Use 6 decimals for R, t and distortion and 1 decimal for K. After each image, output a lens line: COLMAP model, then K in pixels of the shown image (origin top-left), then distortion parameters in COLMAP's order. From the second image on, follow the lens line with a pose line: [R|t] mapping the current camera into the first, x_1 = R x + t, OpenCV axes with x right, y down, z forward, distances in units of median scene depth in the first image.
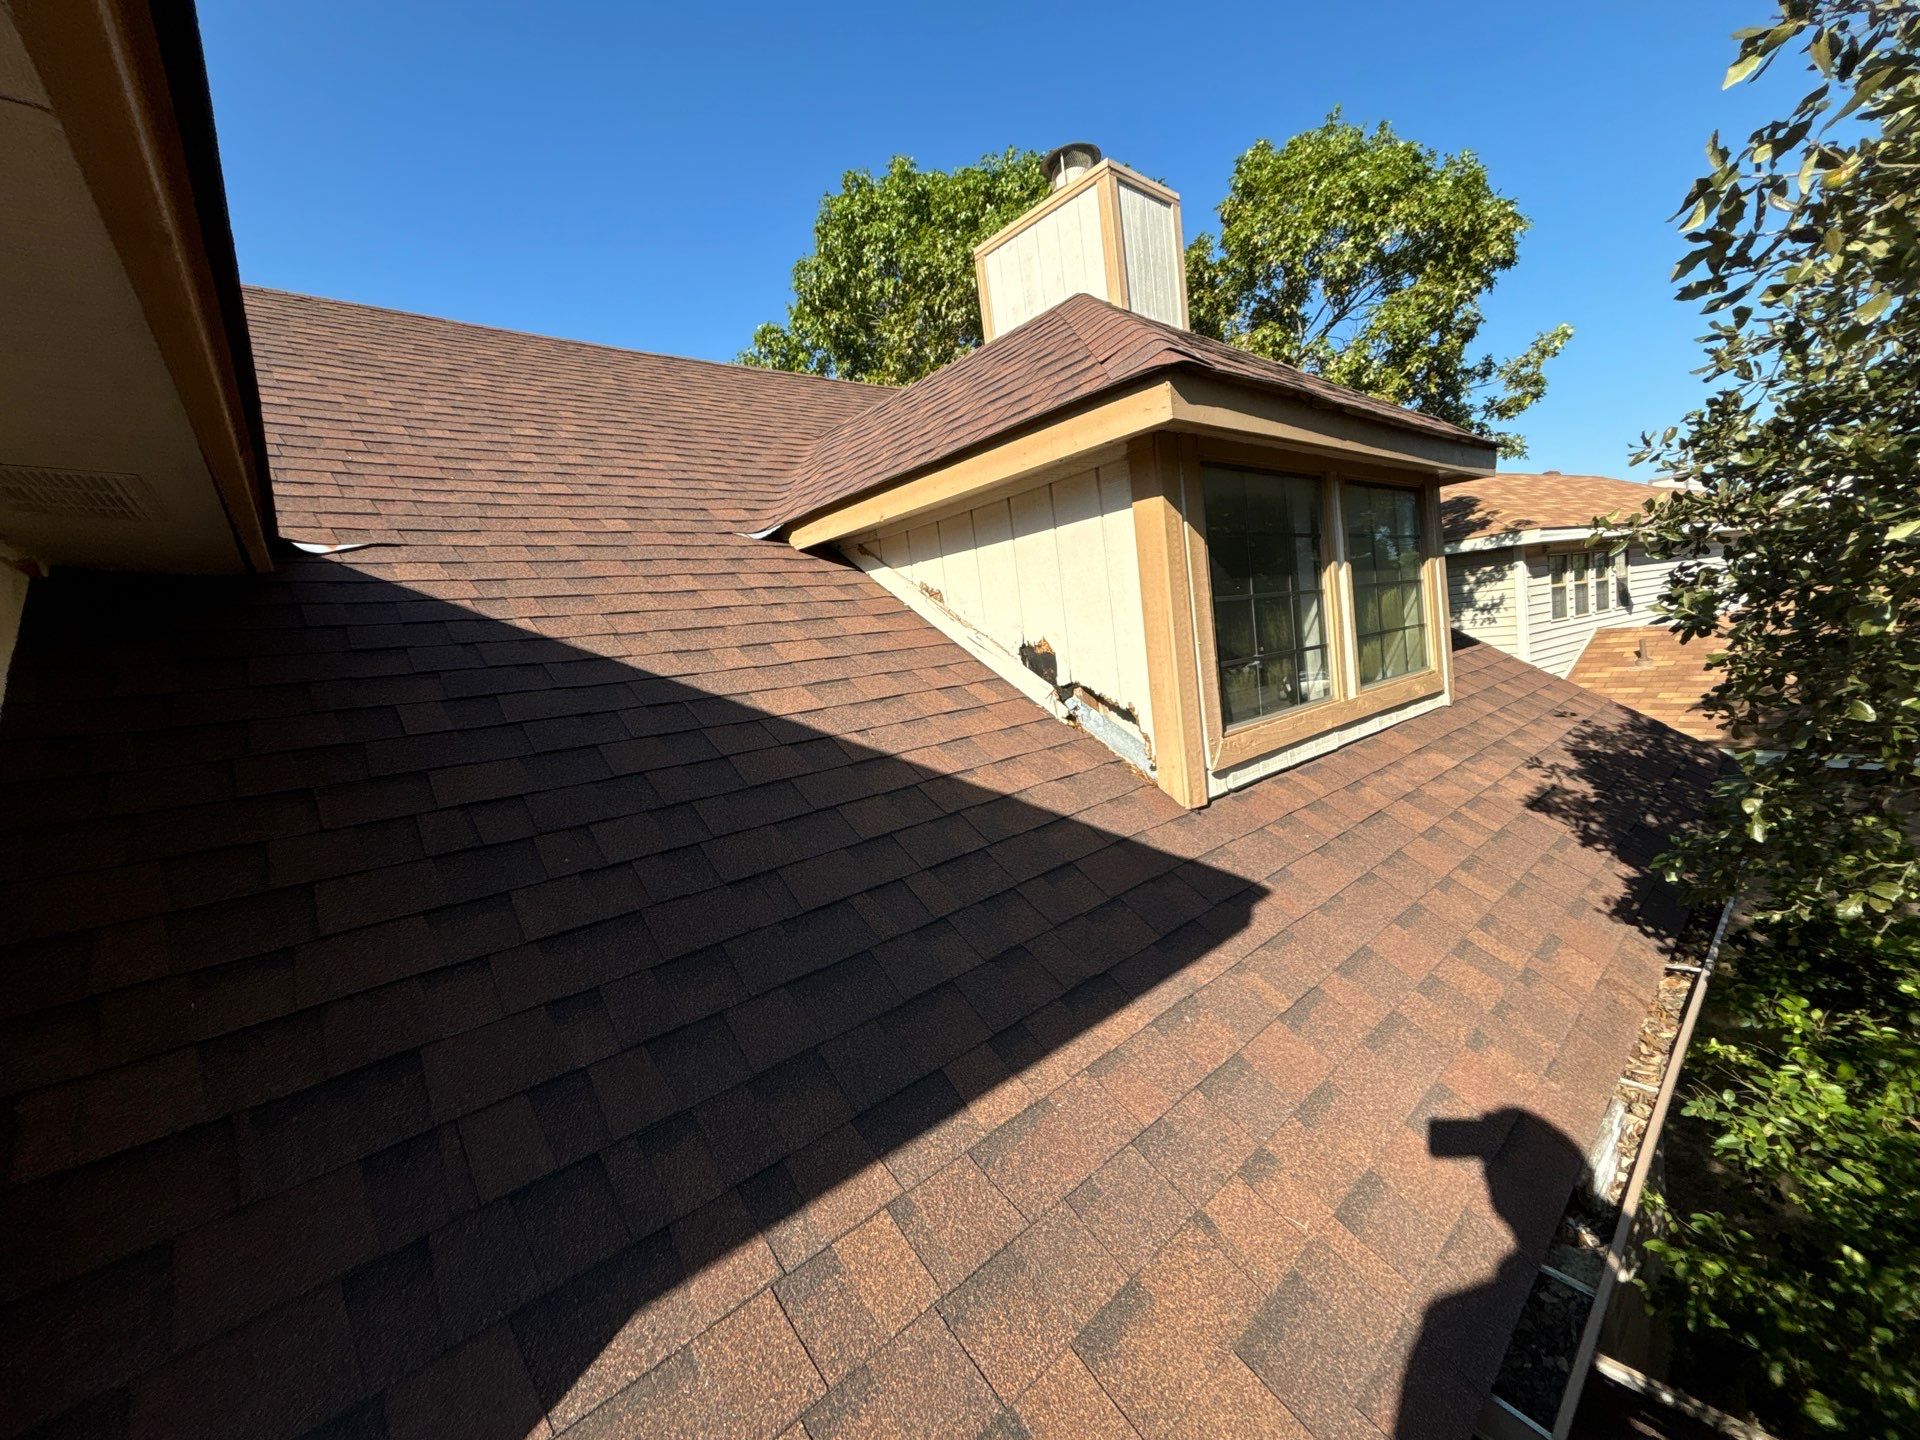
lens RADIAL K [[777.8, 0, 958.8], [0, 777.8, 738.7], [0, 0, 1]] dist [-0.001631, 0.001549]
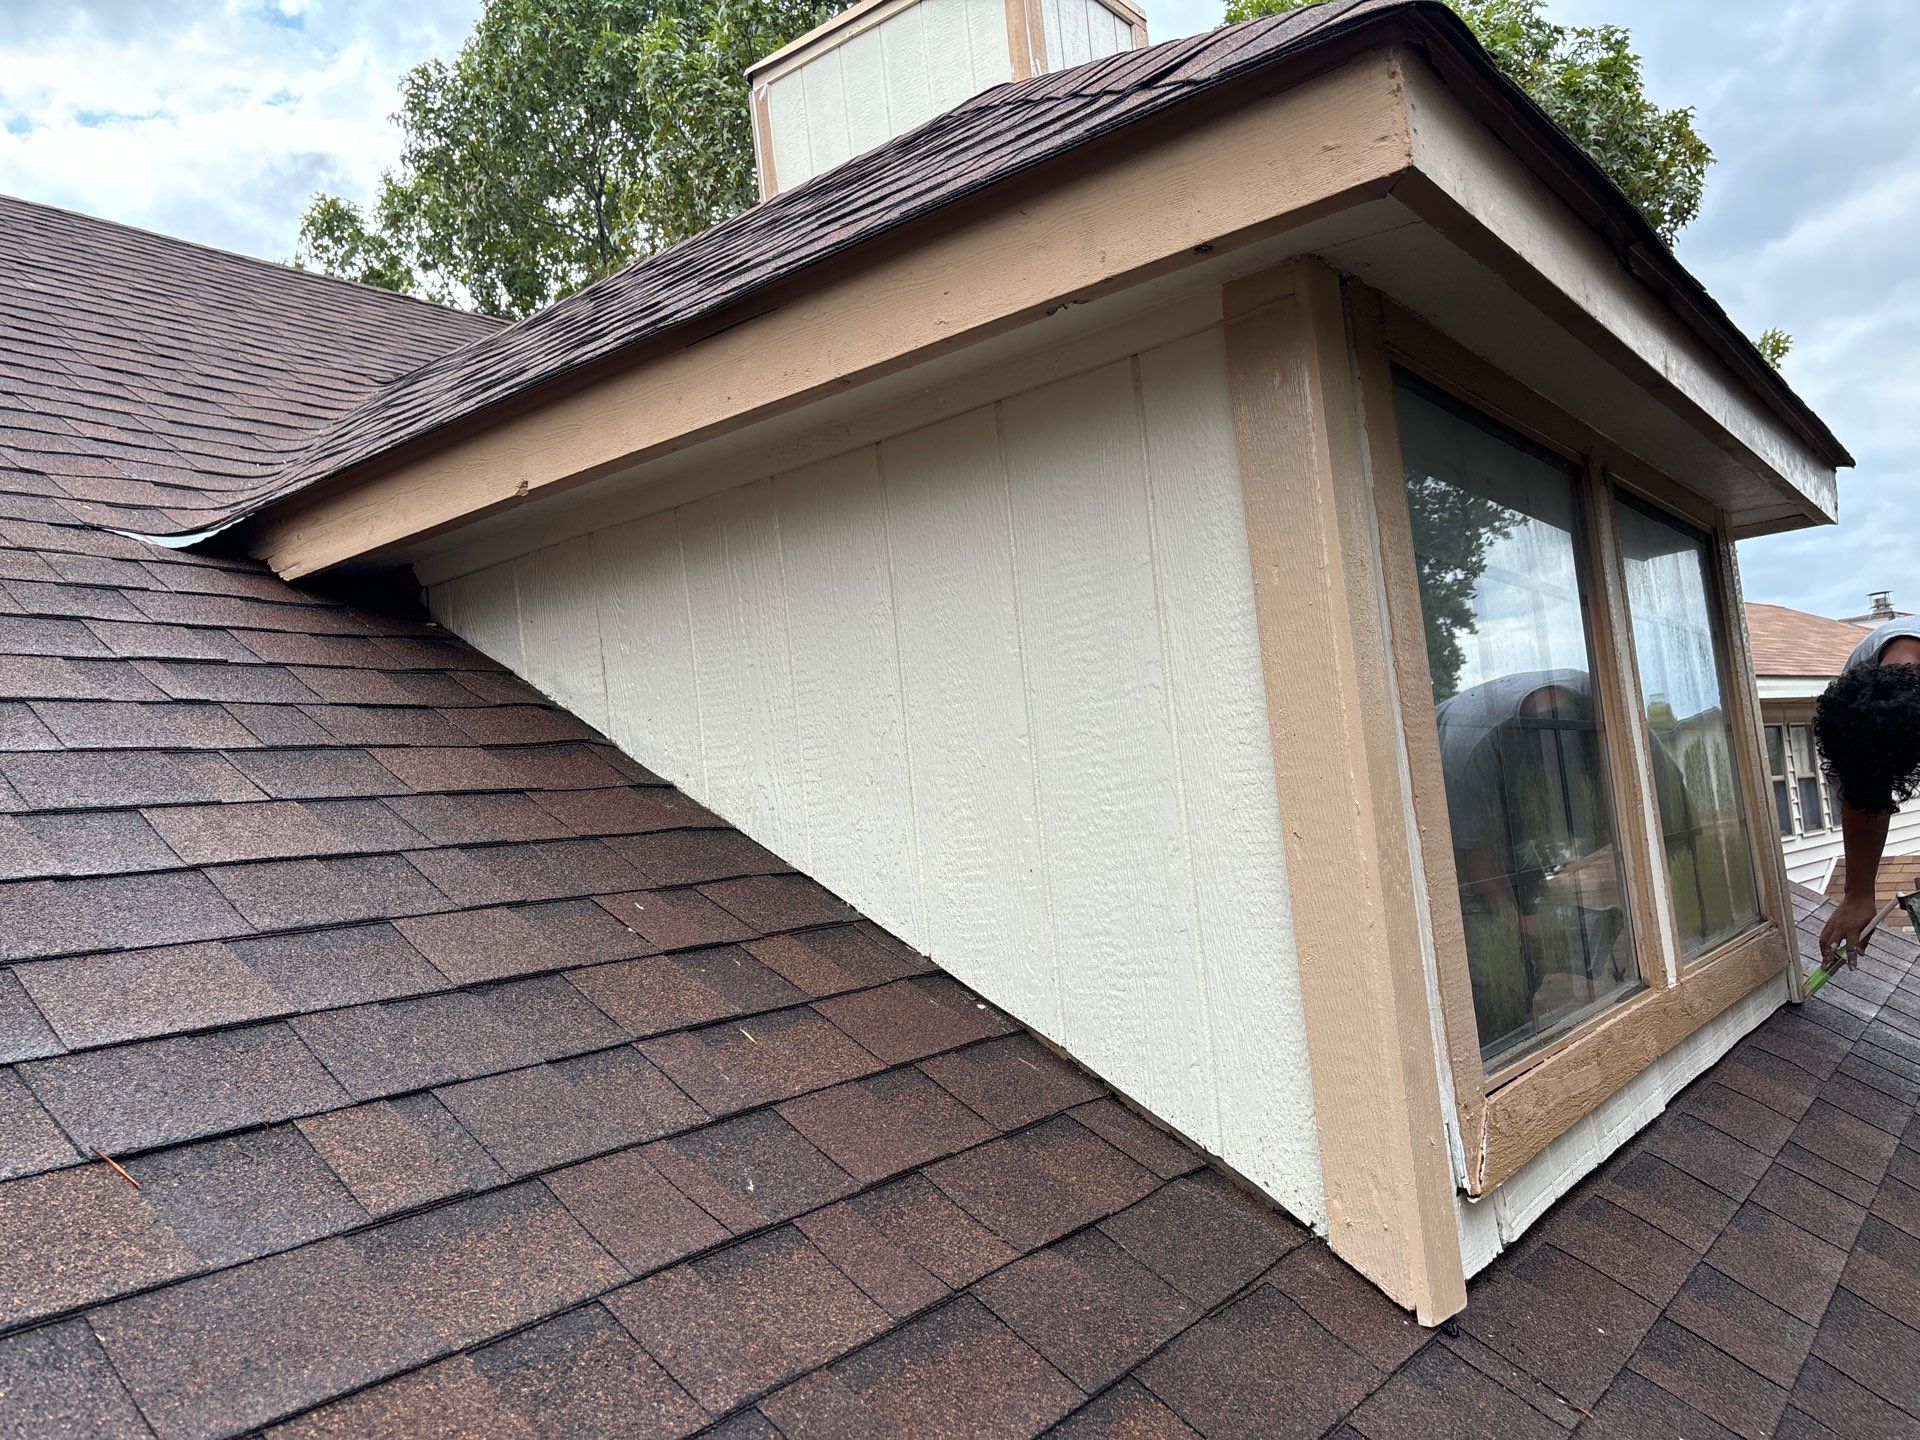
lens RADIAL K [[1449.2, 0, 966.6], [0, 1449.2, 715.5], [0, 0, 1]] dist [0.013821, -0.025906]
pose [[0.978890, 0.036971, 0.201016, -0.030663], [0.010323, 0.973305, -0.229284, -0.019027], [-0.204127, 0.226519, 0.952377, 0.350188]]
